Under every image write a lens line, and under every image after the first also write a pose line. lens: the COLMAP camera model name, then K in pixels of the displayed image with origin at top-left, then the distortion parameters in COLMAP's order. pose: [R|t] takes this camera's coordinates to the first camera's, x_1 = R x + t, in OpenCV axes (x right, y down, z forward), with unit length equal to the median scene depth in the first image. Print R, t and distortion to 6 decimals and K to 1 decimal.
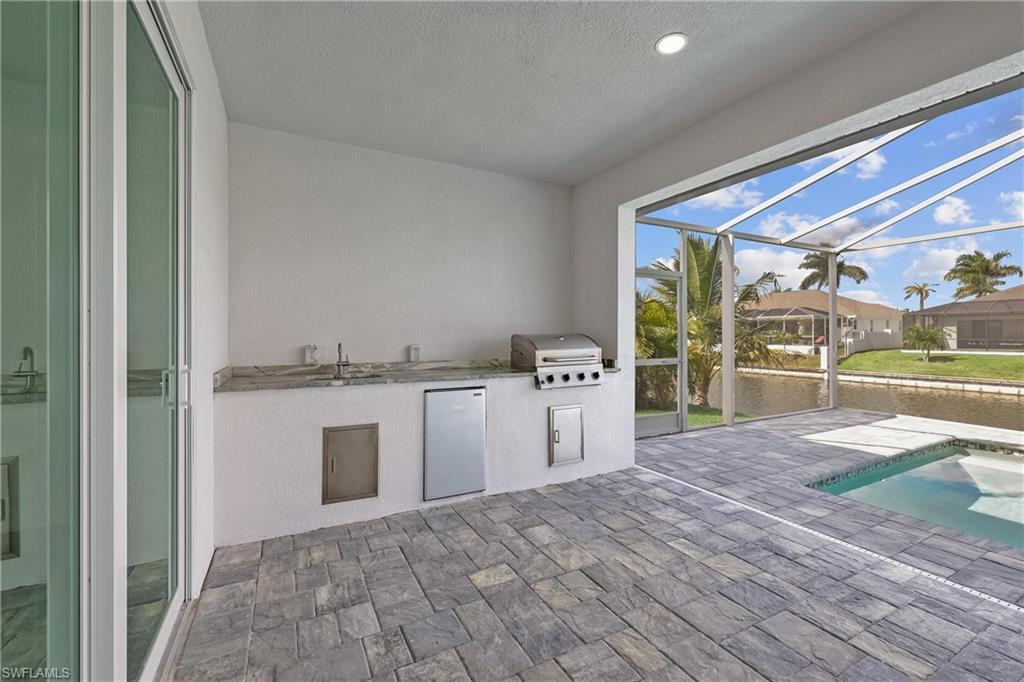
lens RADIAL K [[423.8, 0, 504.4], [0, 423.8, 337.0], [0, 0, 1]] dist [0.000393, 0.000165]
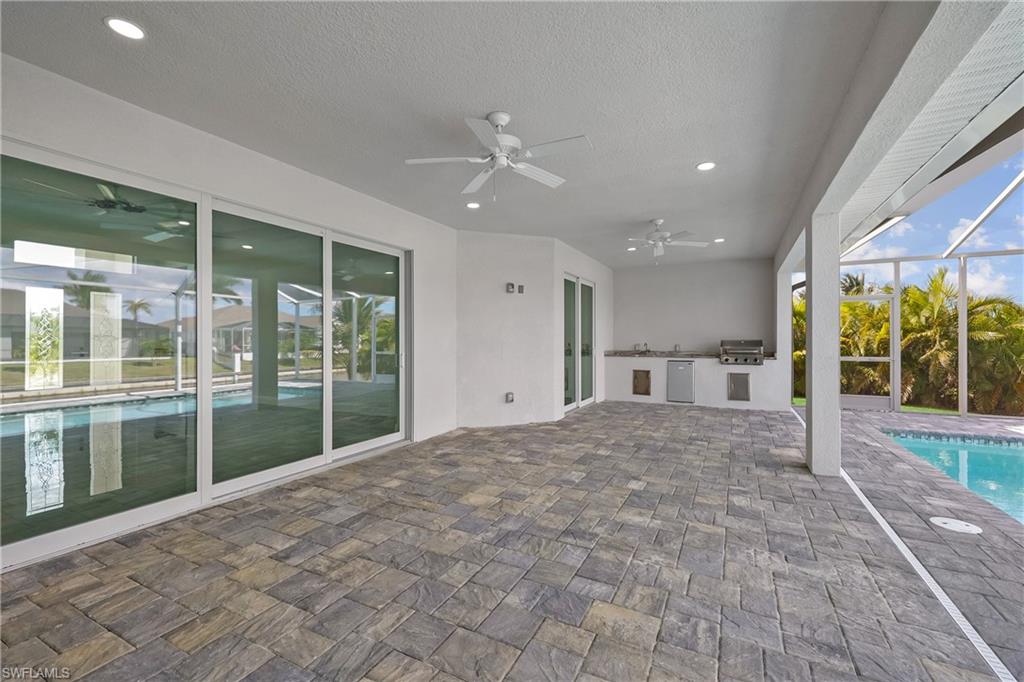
lens RADIAL K [[433.3, 0, 516.0], [0, 433.3, 340.6], [0, 0, 1]] dist [-0.000357, -0.000026]
pose [[0.586312, 0.002541, -0.810081, 0.147285], [-0.004161, 0.999991, 0.000125, 0.000158], [0.810074, 0.003297, 0.586318, -0.140794]]
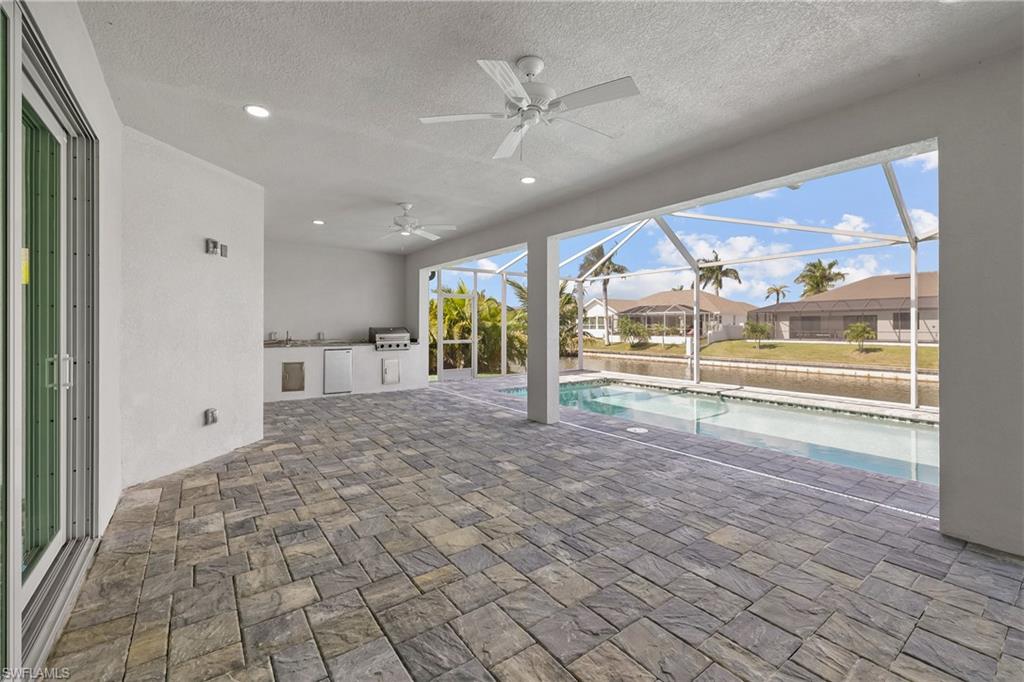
lens RADIAL K [[433.3, 0, 512.2], [0, 433.3, 322.3], [0, 0, 1]] dist [-0.001580, -0.000276]
pose [[0.986343, 0.002963, 0.164678, 0.047589], [-0.000165, 0.999856, -0.016998, 0.000757], [-0.164705, 0.016739, 0.986201, -0.167943]]
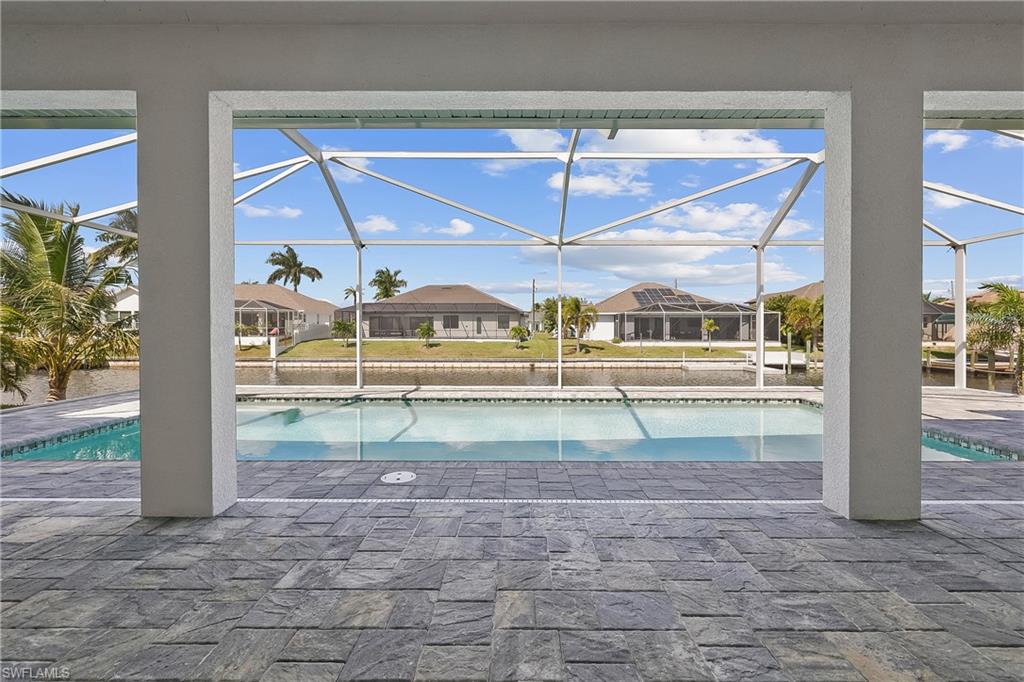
lens RADIAL K [[437.2, 0, 519.8], [0, 437.2, 338.7], [0, 0, 1]] dist [-0.001487, -0.000129]
pose [[0.452765, -0.019570, 0.891415, 0.046139], [0.002925, 0.999786, 0.020463, 0.005812], [-0.891625, -0.006657, 0.452726, -0.076542]]
